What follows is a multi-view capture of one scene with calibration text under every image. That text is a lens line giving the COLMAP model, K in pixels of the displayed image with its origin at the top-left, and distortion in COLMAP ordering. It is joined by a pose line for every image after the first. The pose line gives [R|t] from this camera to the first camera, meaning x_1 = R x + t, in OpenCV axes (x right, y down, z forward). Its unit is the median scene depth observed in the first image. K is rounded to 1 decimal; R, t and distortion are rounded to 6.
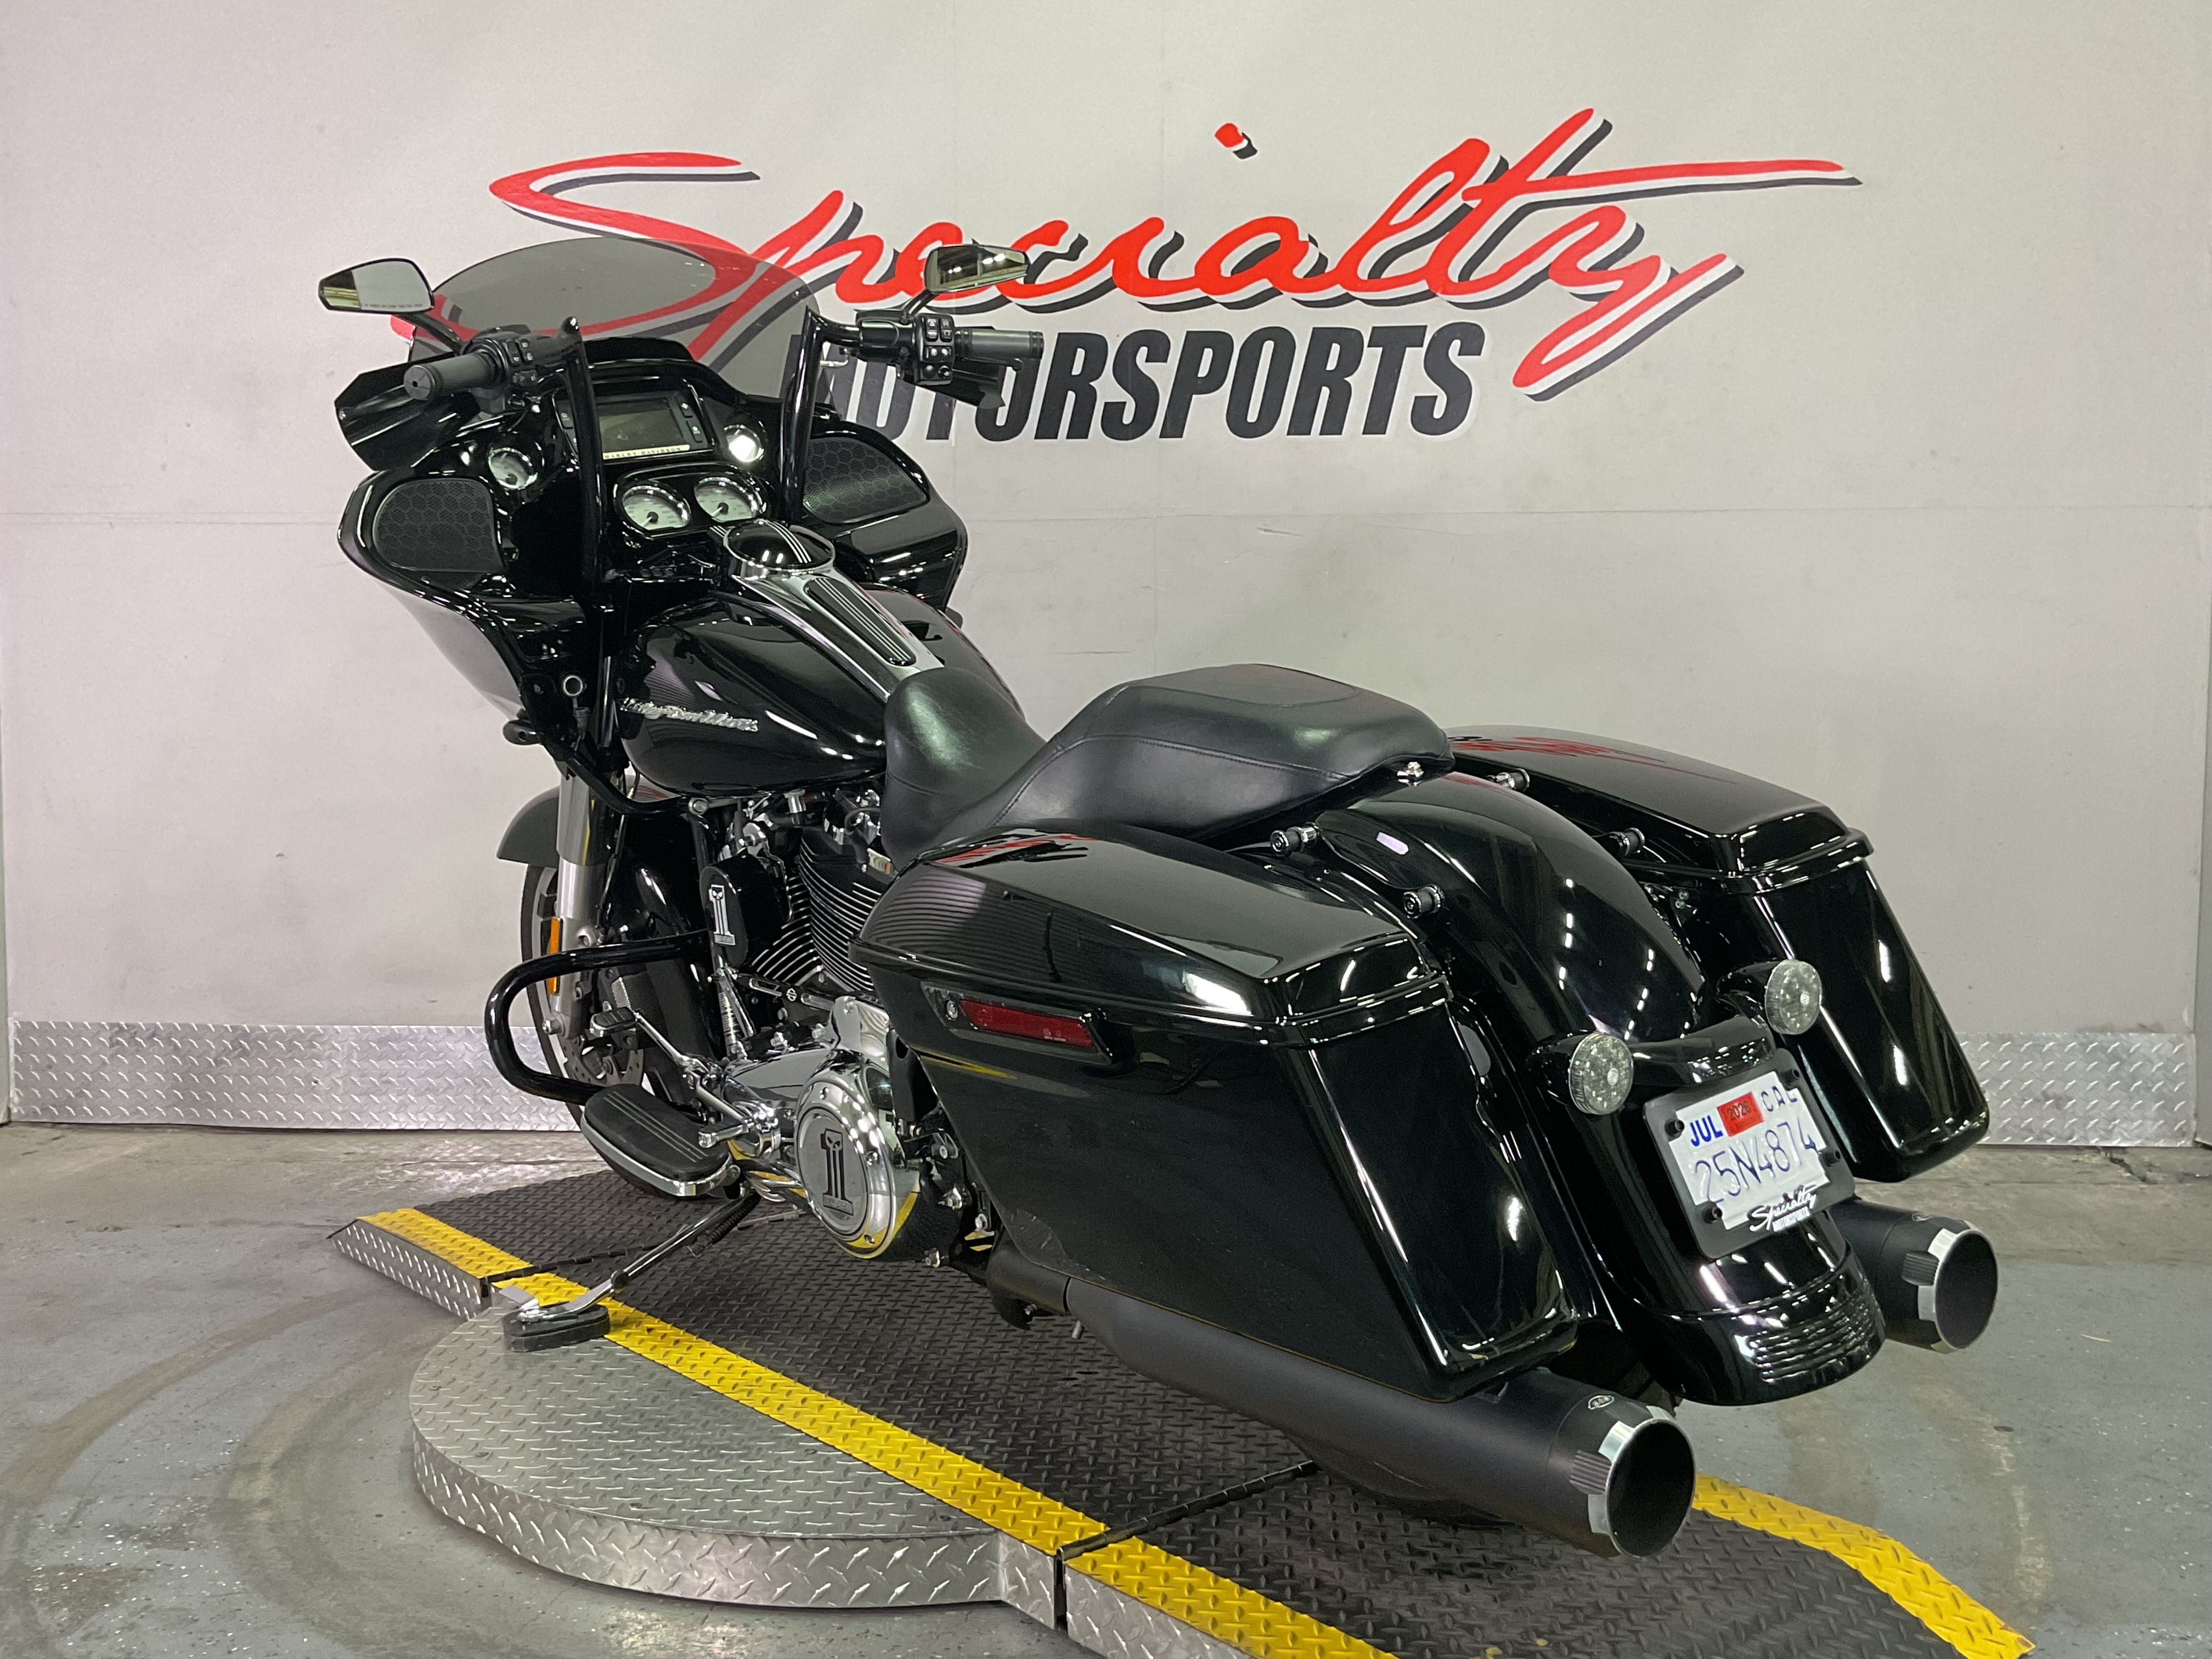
lens RADIAL K [[2154.9, 0, 1106.9], [0, 2154.9, 833.3], [0, 0, 1]] dist [0.111411, -0.226516]
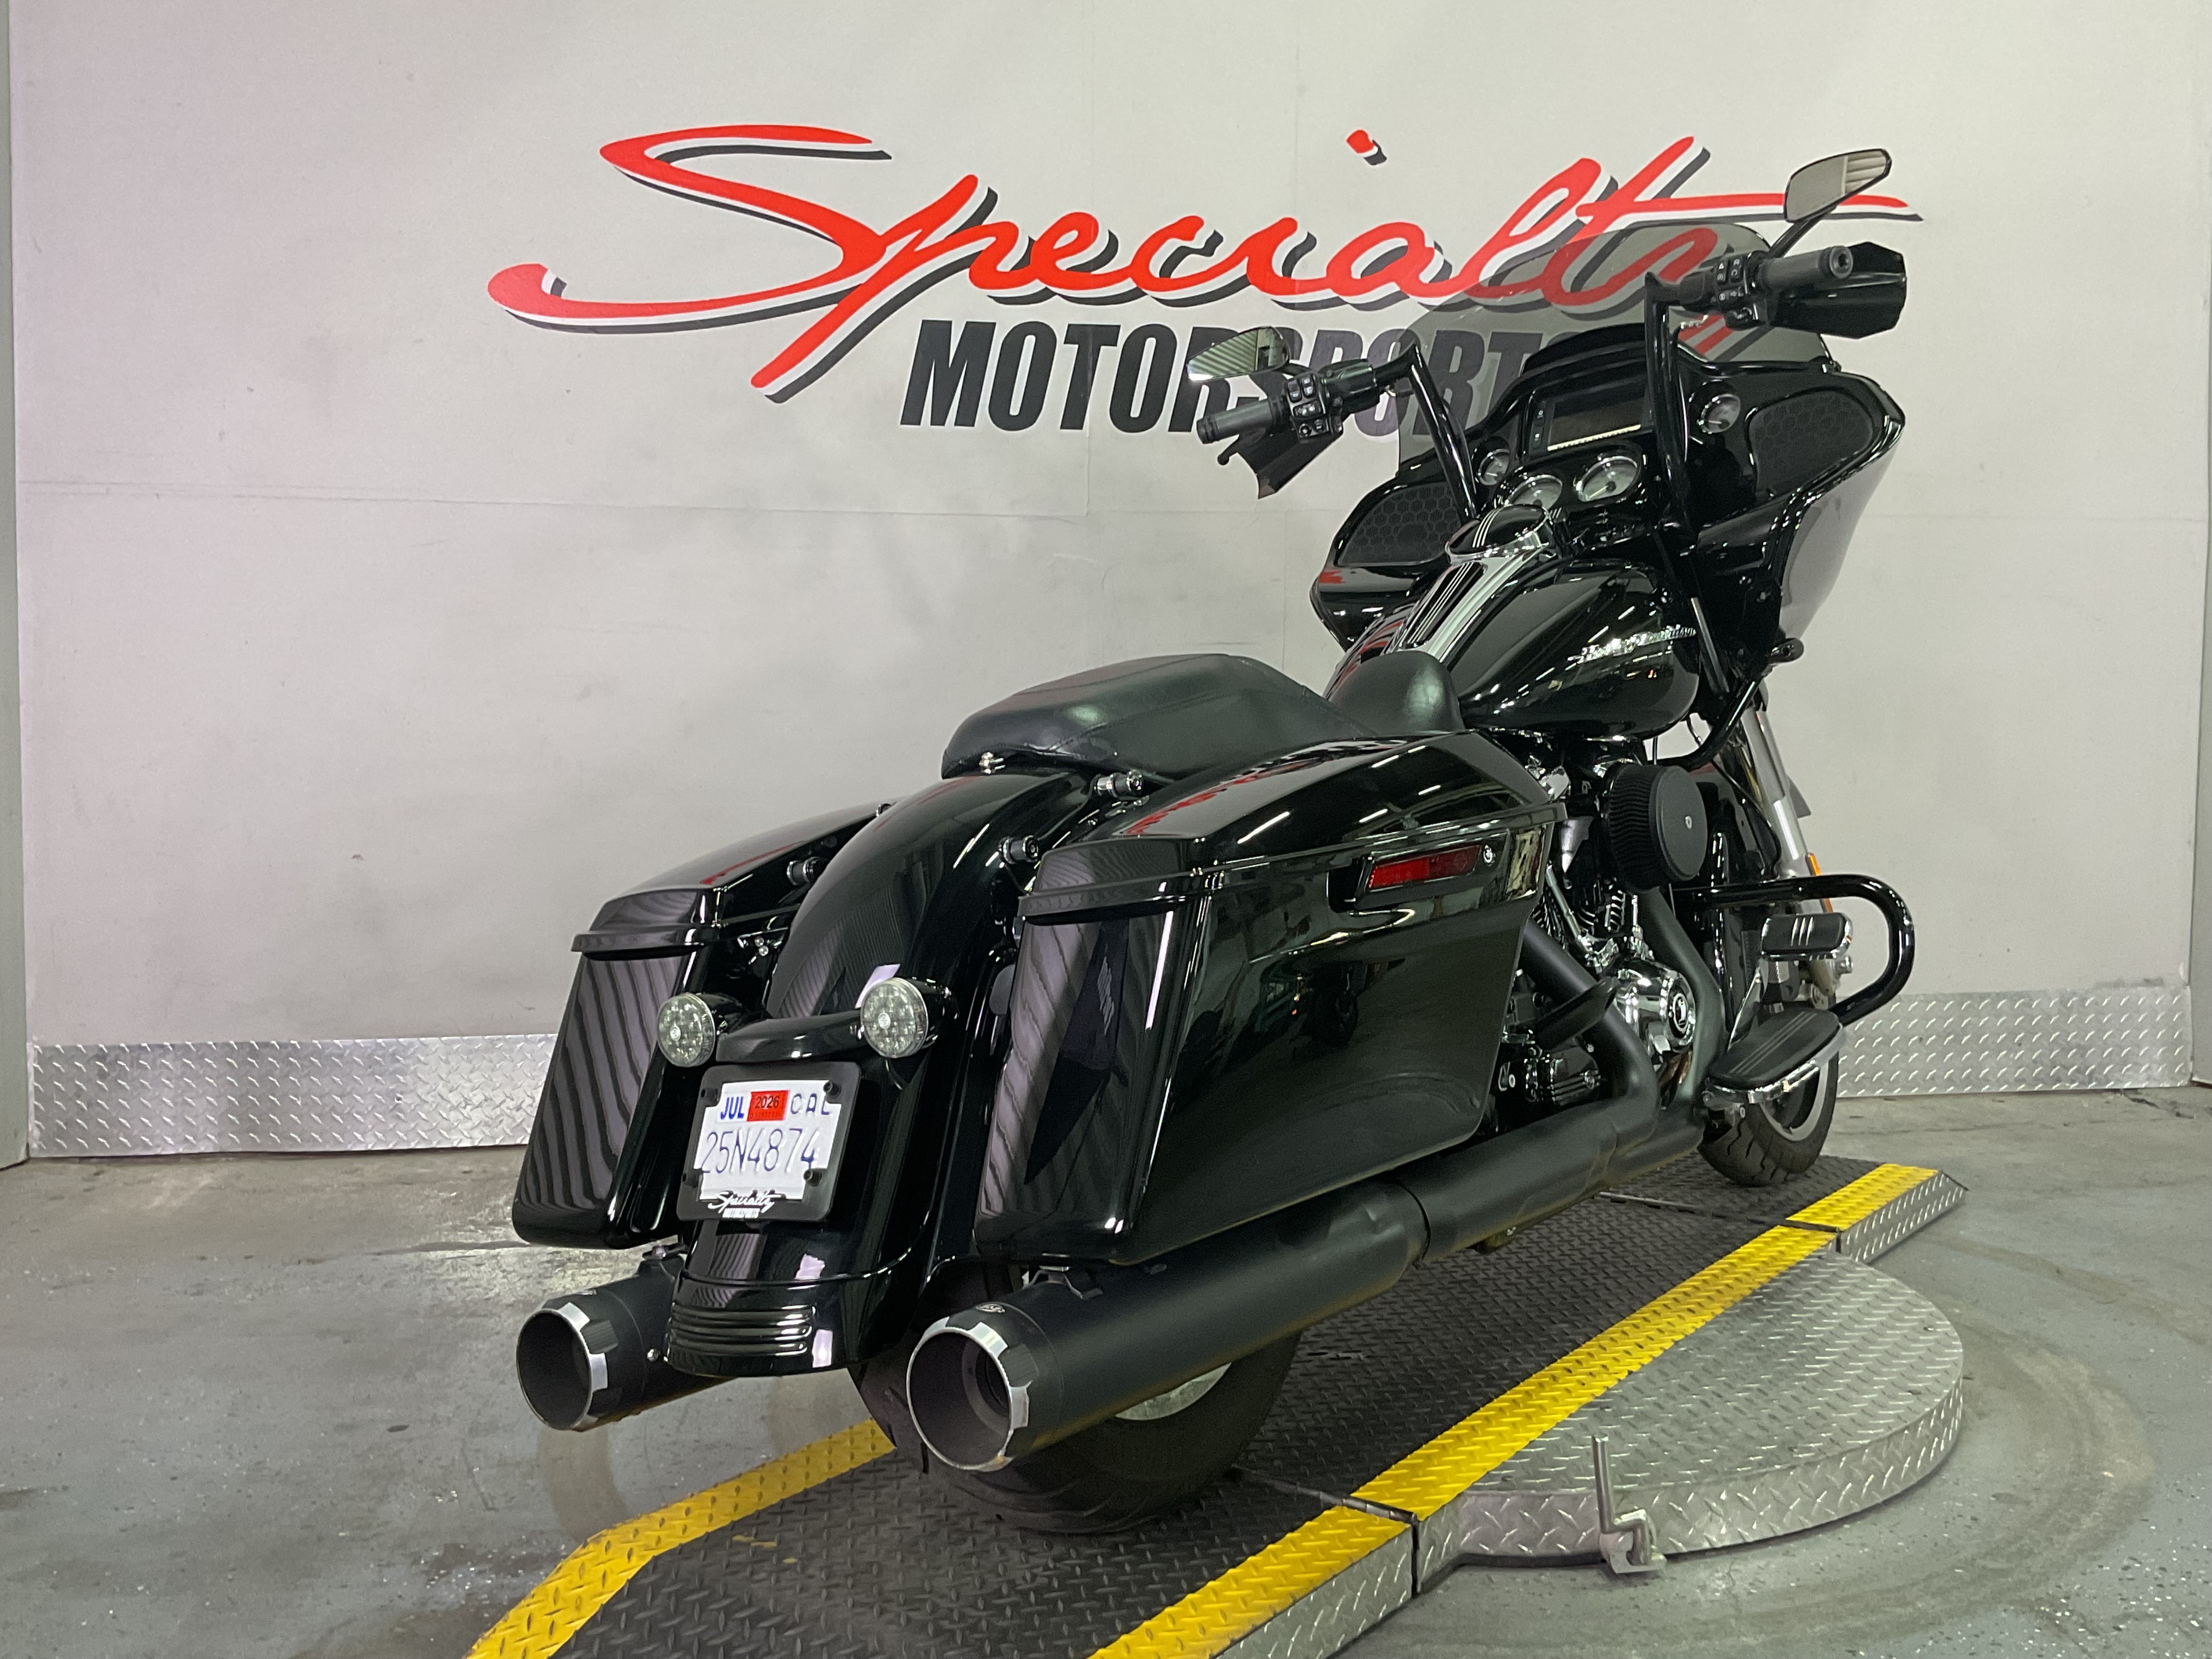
lens RADIAL K [[2154.9, 0, 1106.9], [0, 2154.9, 833.3], [0, 0, 1]] dist [0.111411, -0.226516]
pose [[0.973834, -0.013397, 0.226867, -0.301822], [0.013887, 0.999903, -0.000563, 0.005529], [-0.226838, 0.003698, 0.973926, 0.025132]]
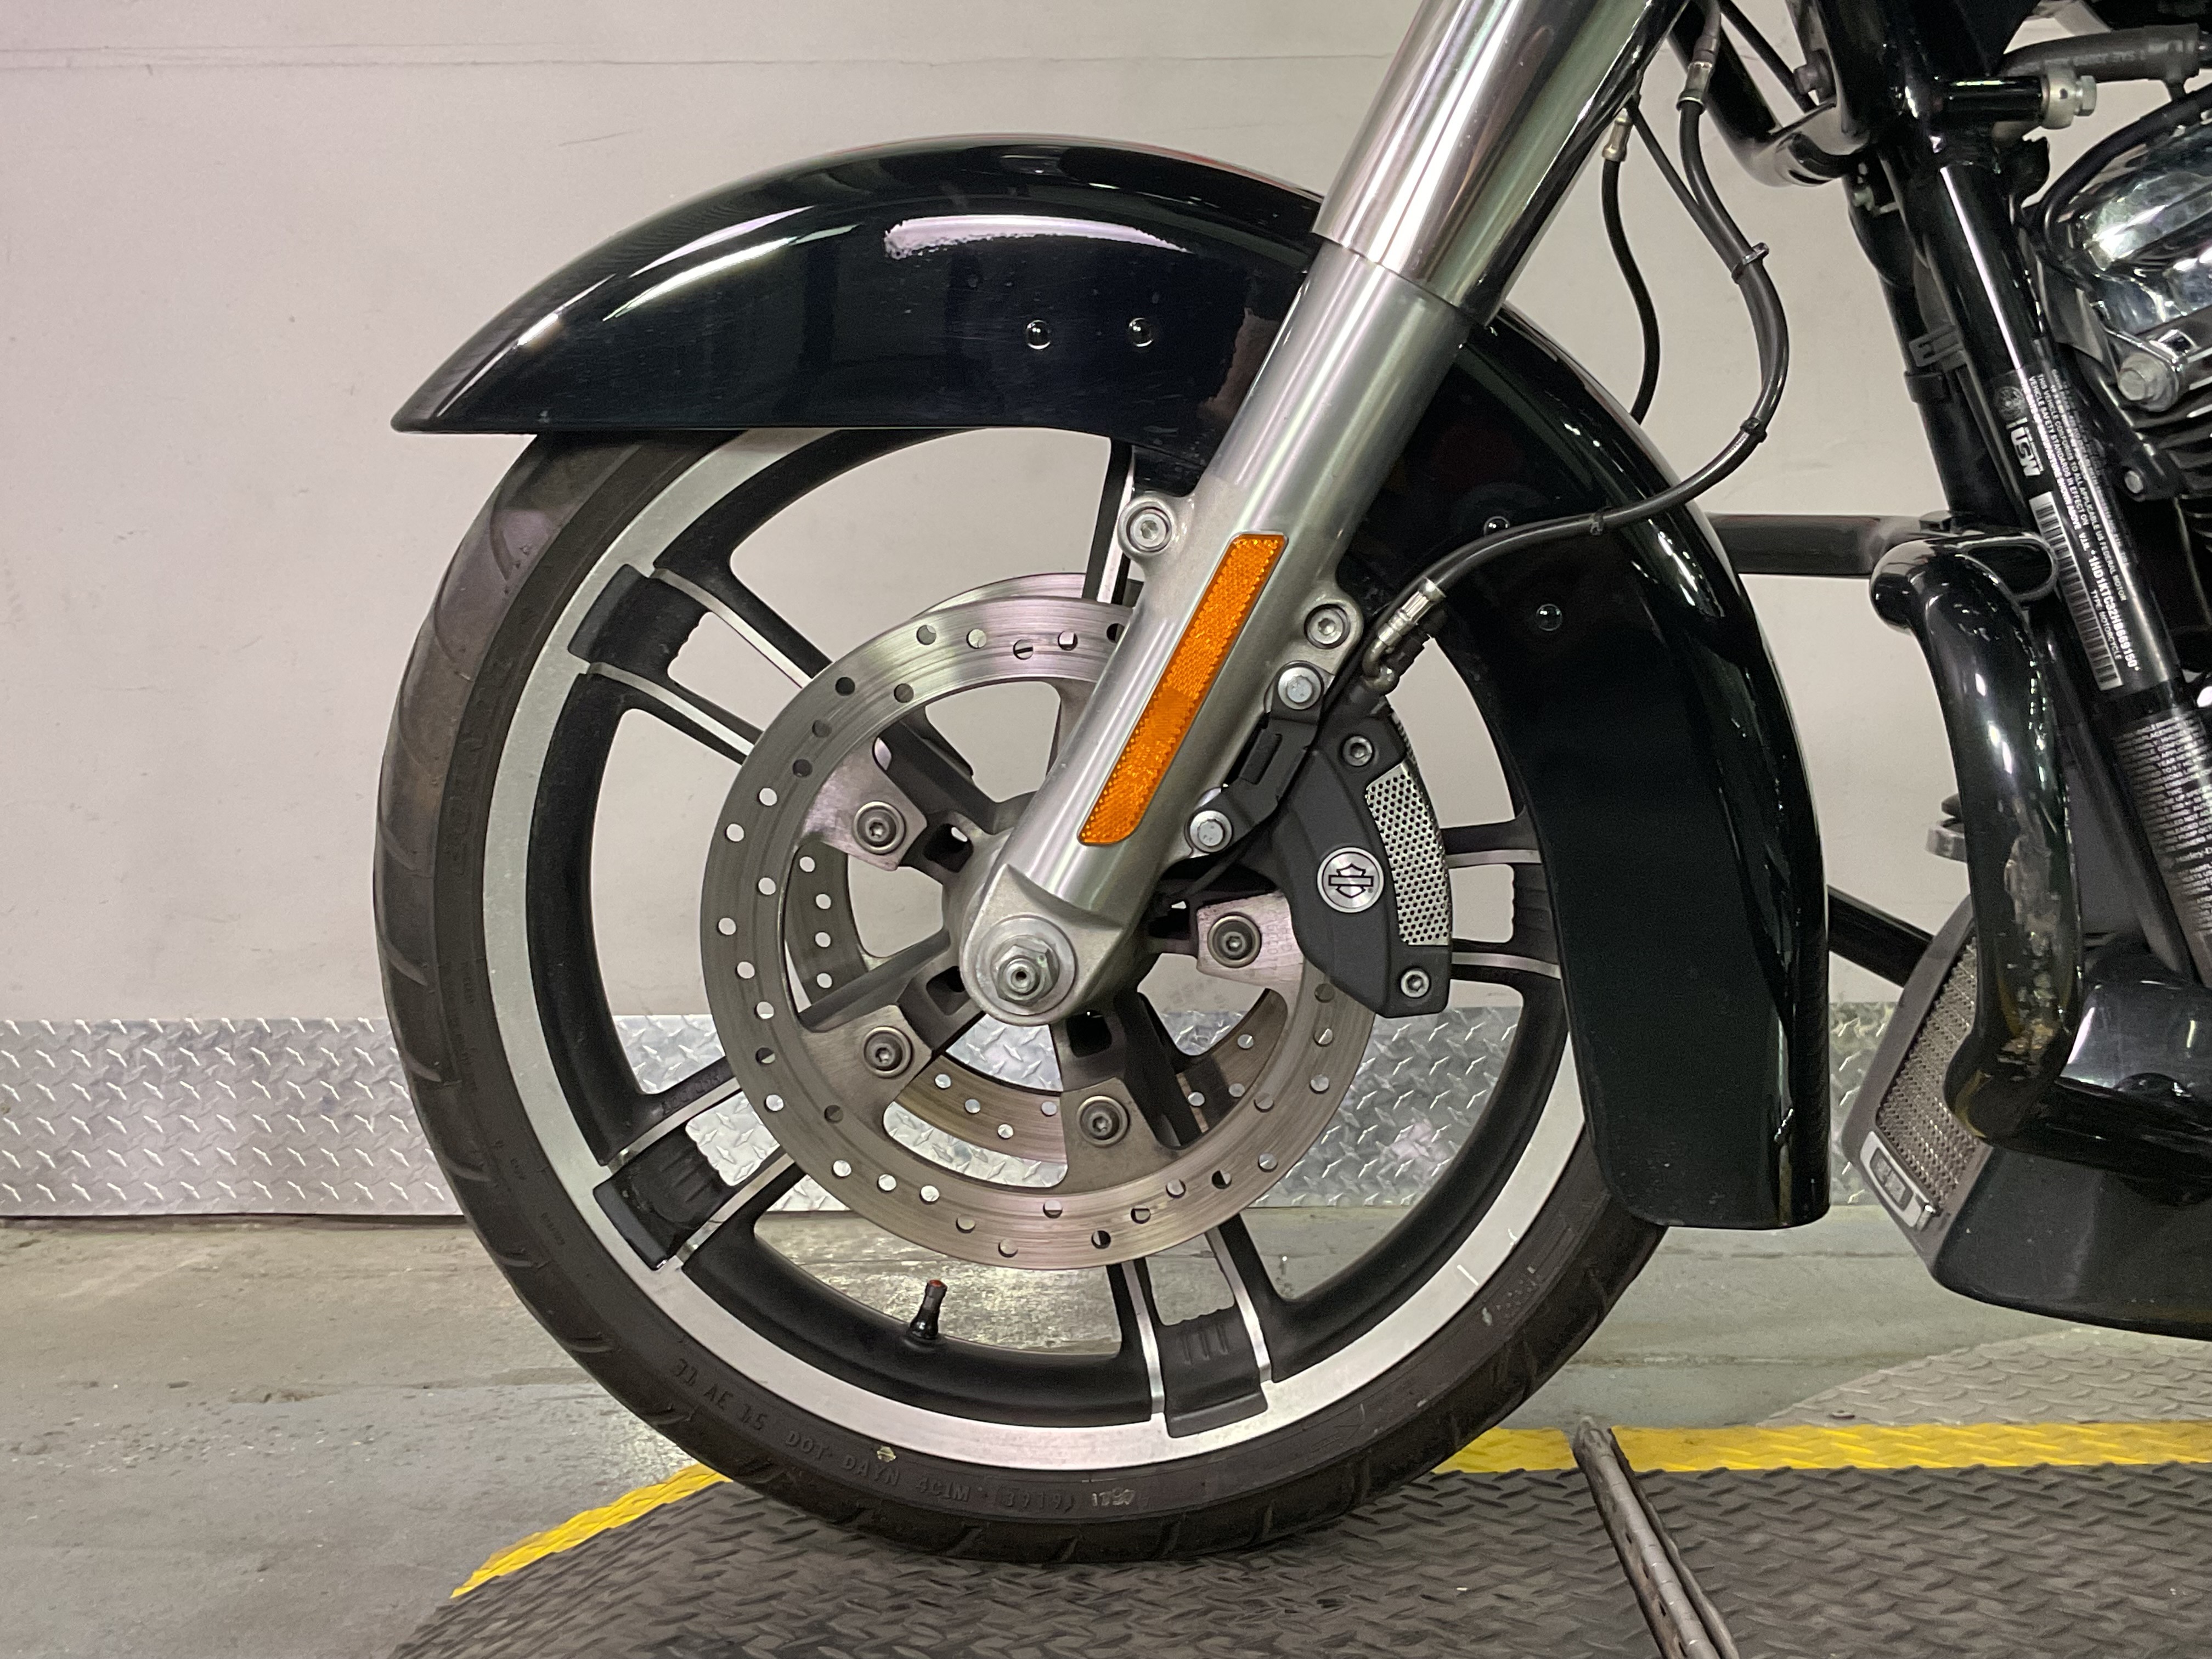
lens RADIAL K [[2551.9, 0, 1106.0], [0, 2551.9, 829.5], [0, 0, 1]] dist [0.023212, 0.023548]
pose [[0.997989, -0.006516, 0.063054, -0.288014], [0.010226, 0.998224, -0.058694, 0.087485], [-0.062559, 0.059220, 0.996283, 0.409391]]
